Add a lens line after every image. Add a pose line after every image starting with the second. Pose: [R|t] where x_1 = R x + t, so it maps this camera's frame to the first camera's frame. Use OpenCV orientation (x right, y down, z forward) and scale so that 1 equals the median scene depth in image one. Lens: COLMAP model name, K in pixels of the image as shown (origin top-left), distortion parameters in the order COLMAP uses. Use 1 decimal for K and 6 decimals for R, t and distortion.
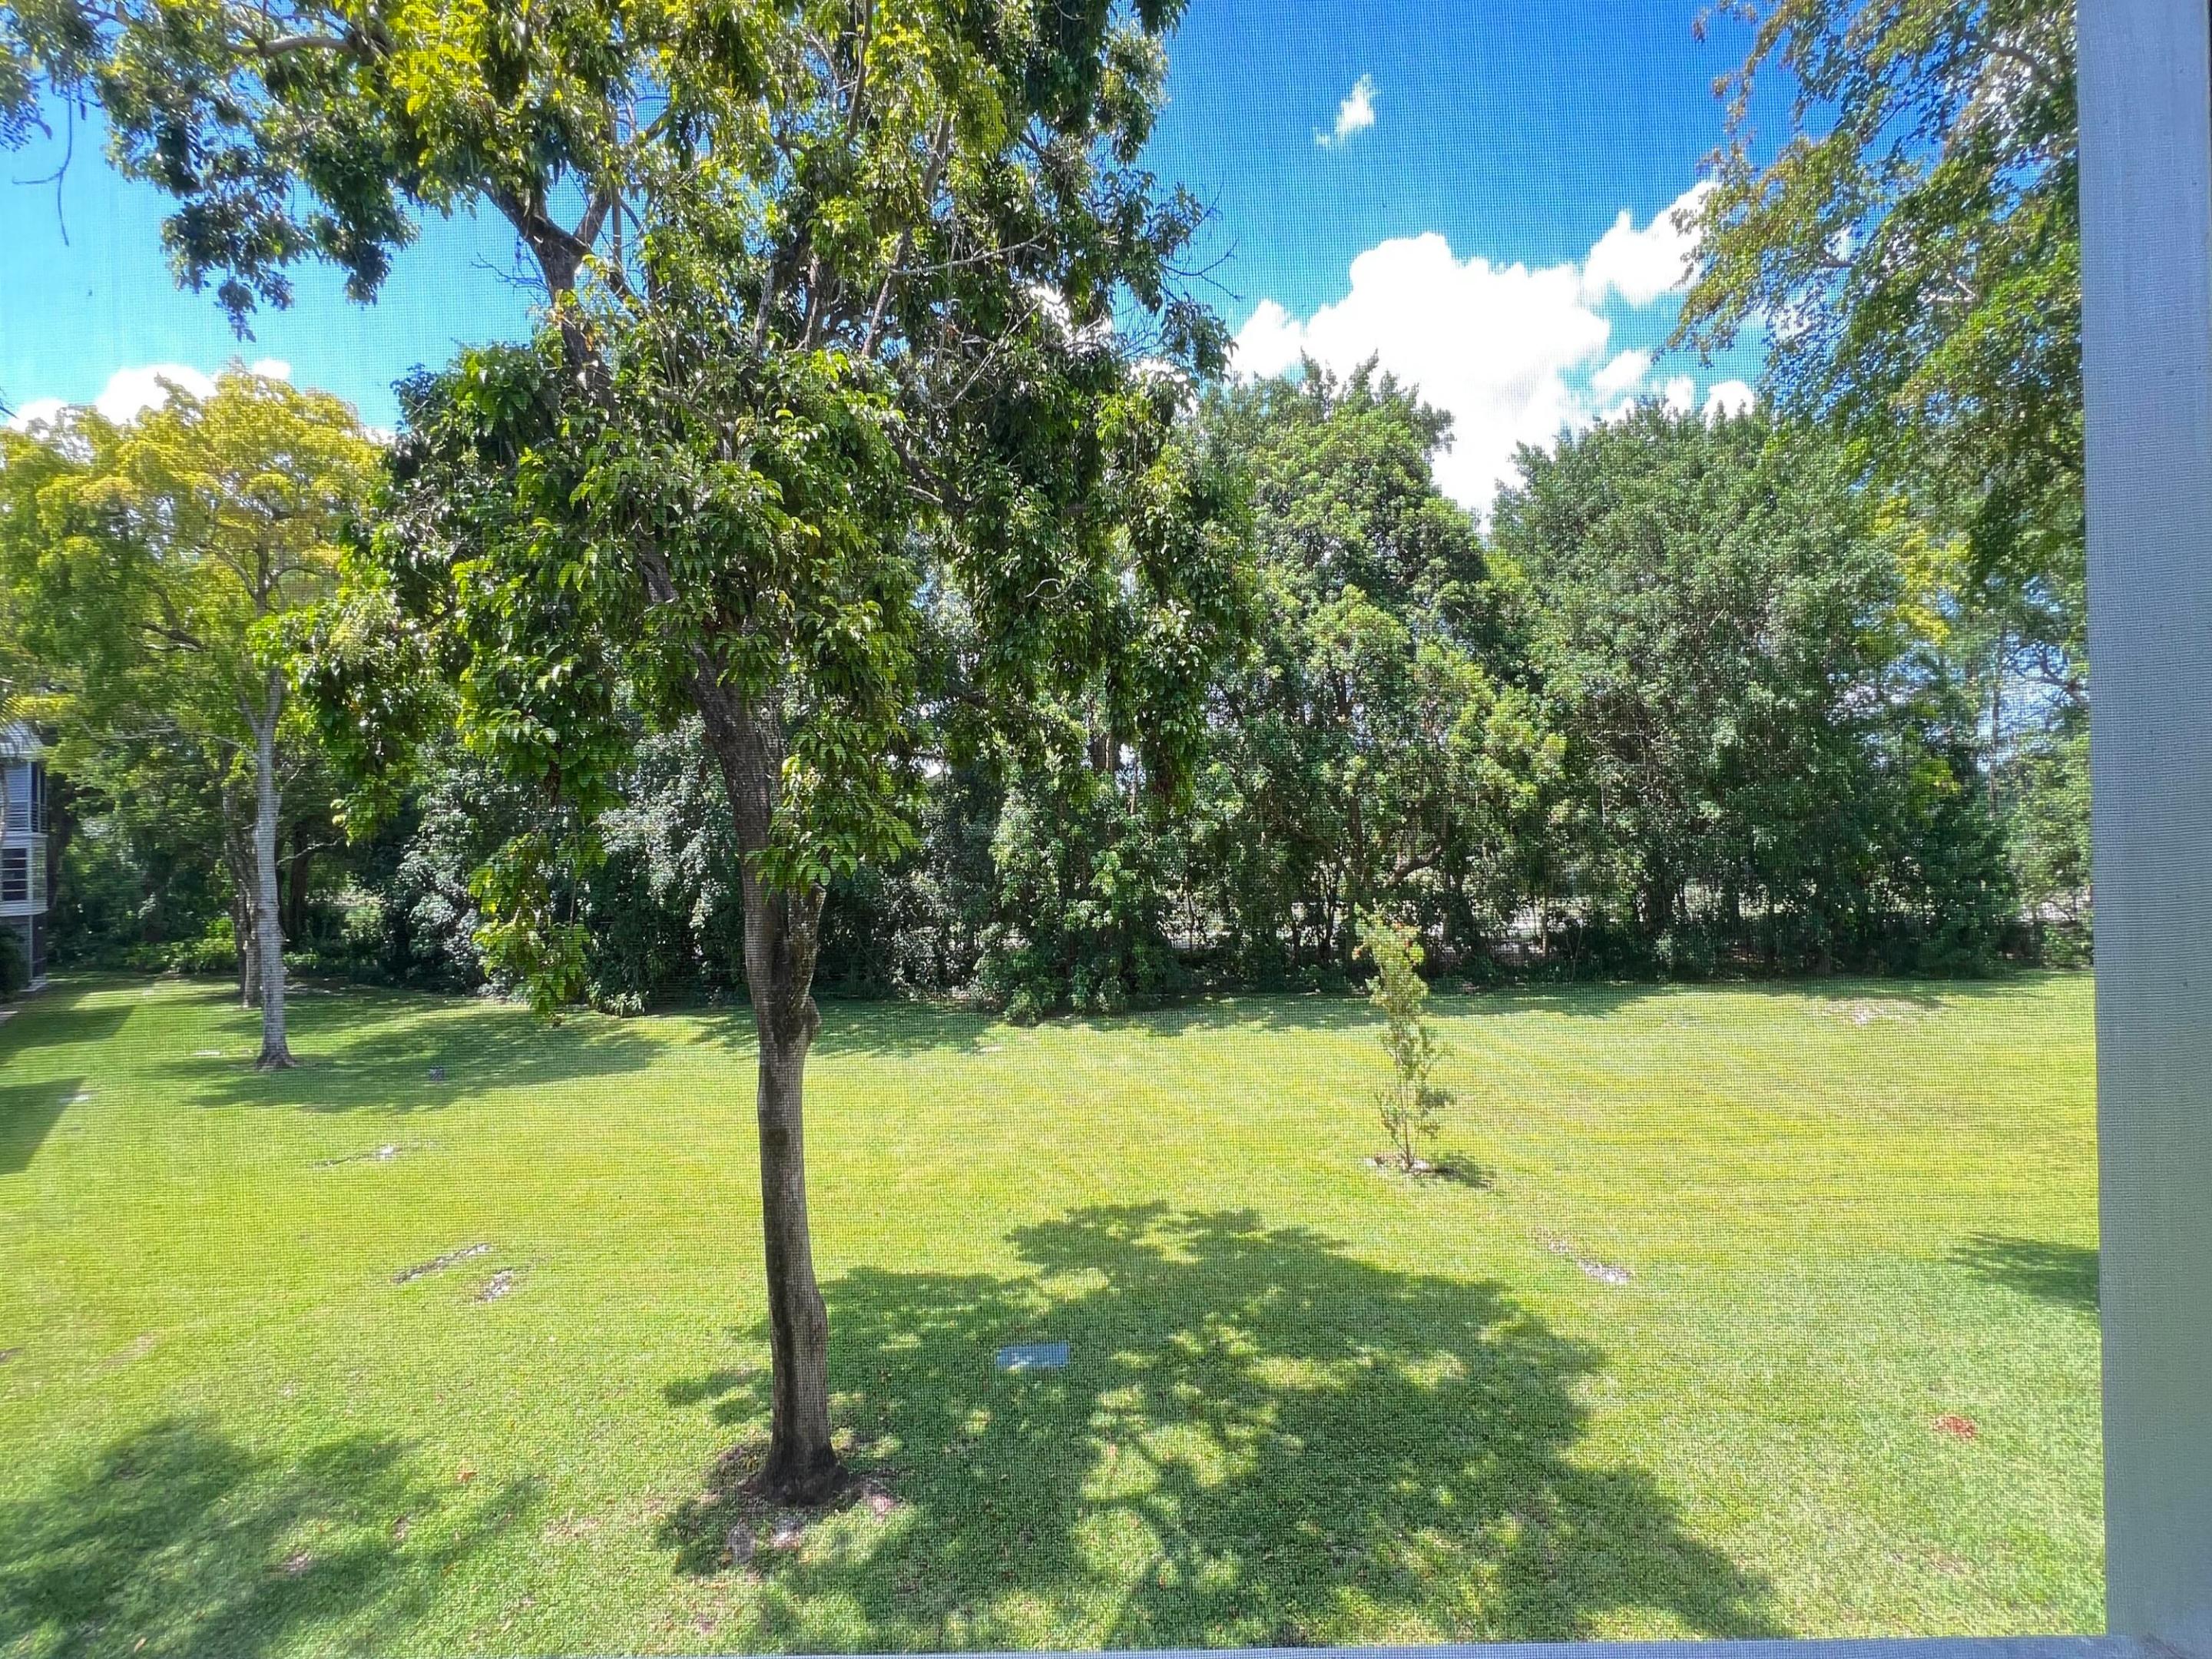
lens RADIAL K [[990.8, 0, 1130.8], [0, 990.8, 825.6], [0, 0, 1]] dist [-0.000949, 0.000674]
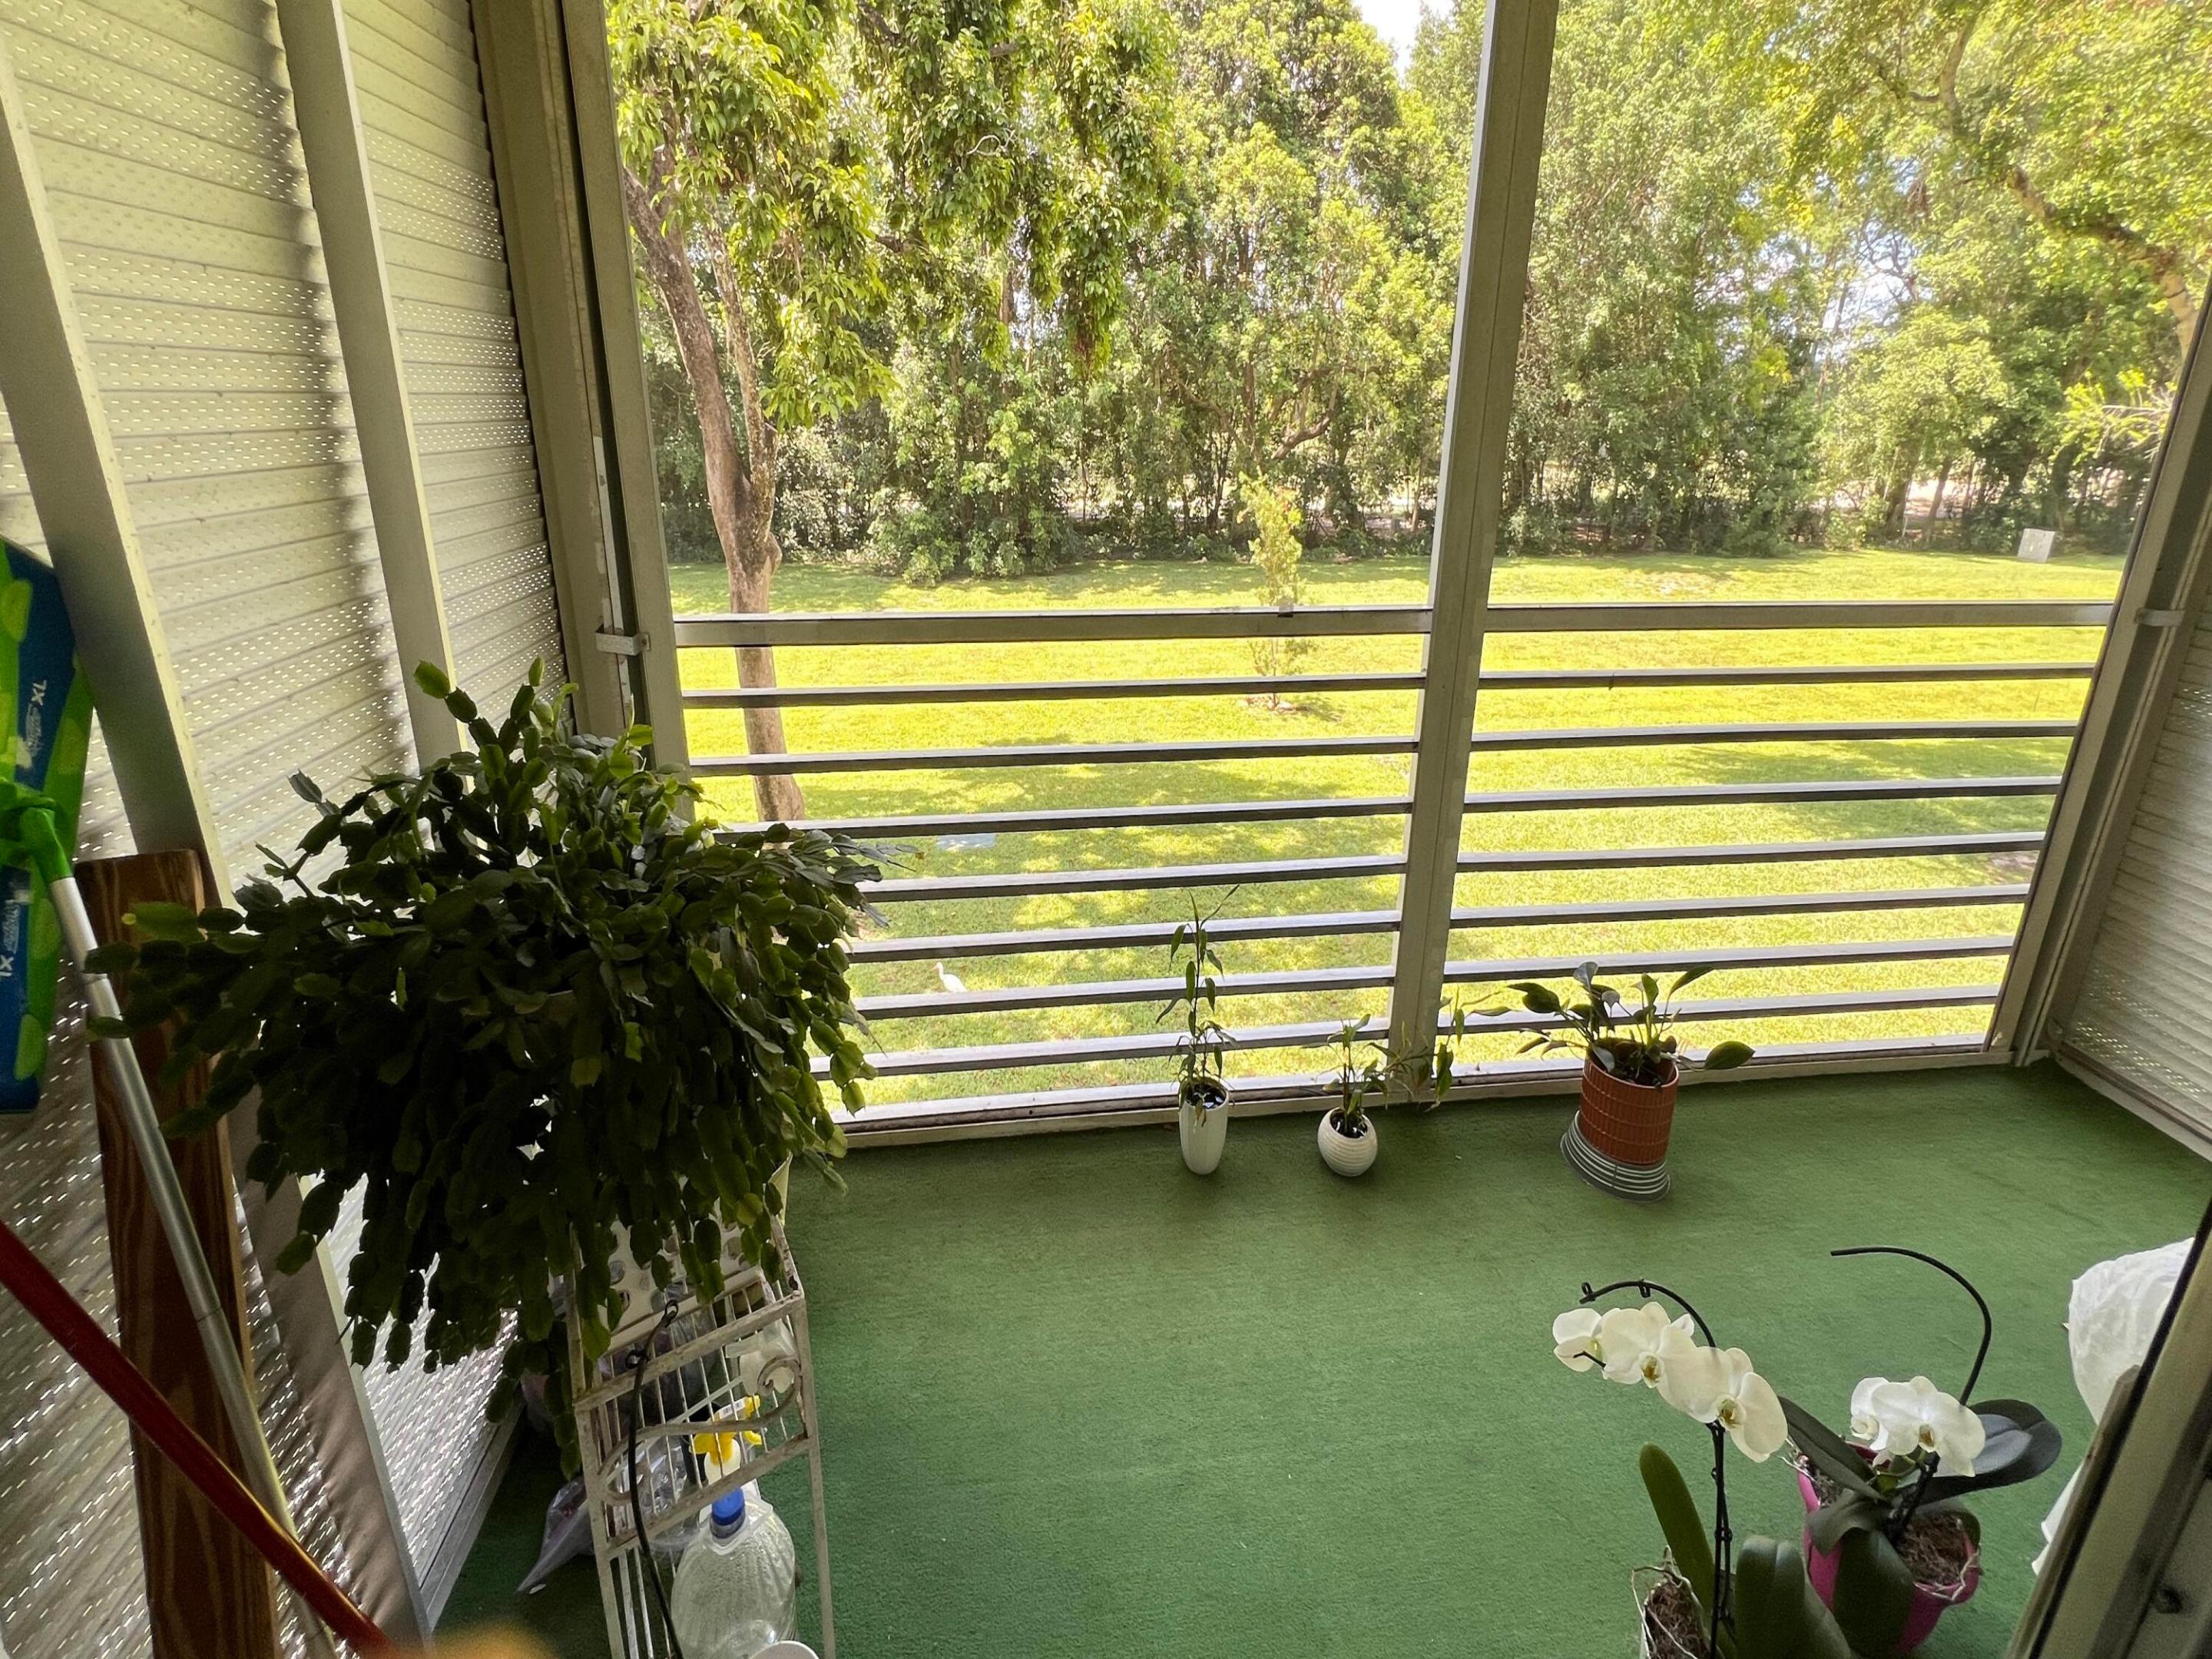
lens RADIAL K [[1017.0, 0, 1167.0], [0, 1017.0, 782.6], [0, 0, 1]] dist [-0.003866, -0.000082]
pose [[0.988550, -0.018914, 0.149703, -0.025178], [-0.036245, 0.933302, 0.357260, 0.003638], [-0.146476, -0.358595, 0.921930, -0.114965]]
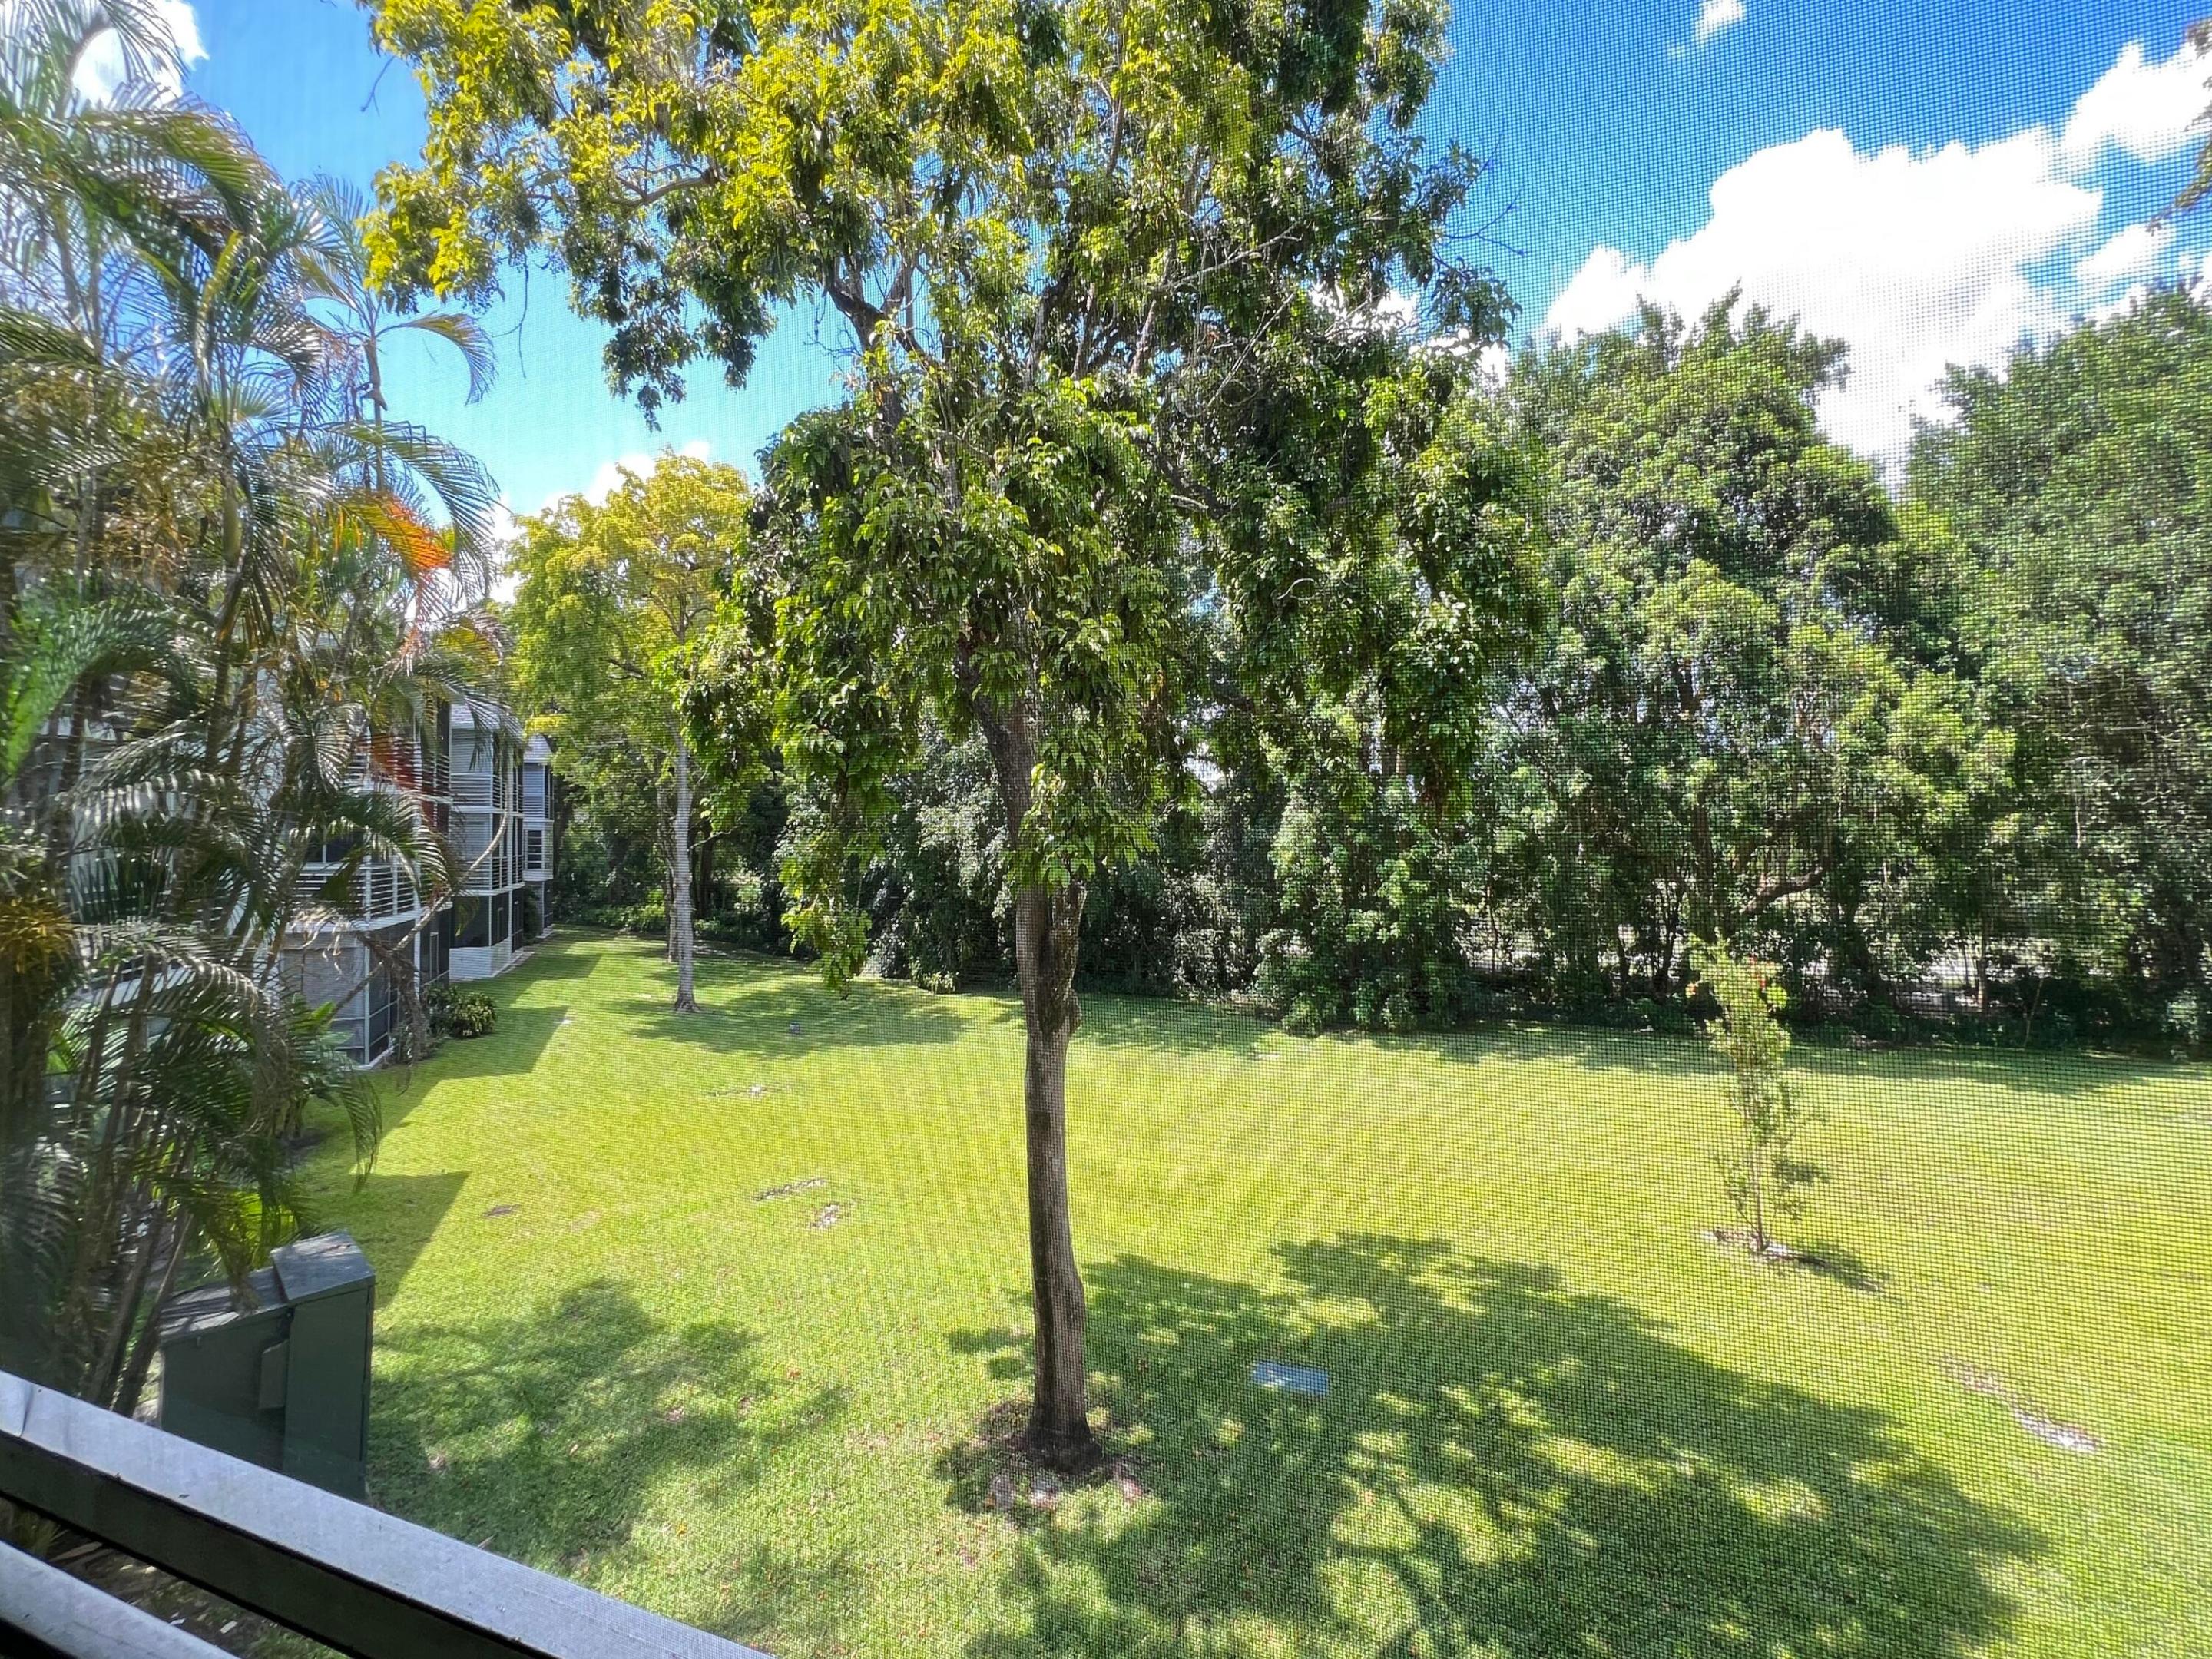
lens RADIAL K [[990.9, 0, 1064.4], [0, 990.9, 824.8], [0, 0, 1]] dist [-0.002177, 0.001550]
pose [[0.935079, 0.020945, -0.353820, 0.017052], [-0.022044, 0.999757, 0.000926, -0.001801], [0.353753, 0.006934, 0.935313, 0.005566]]
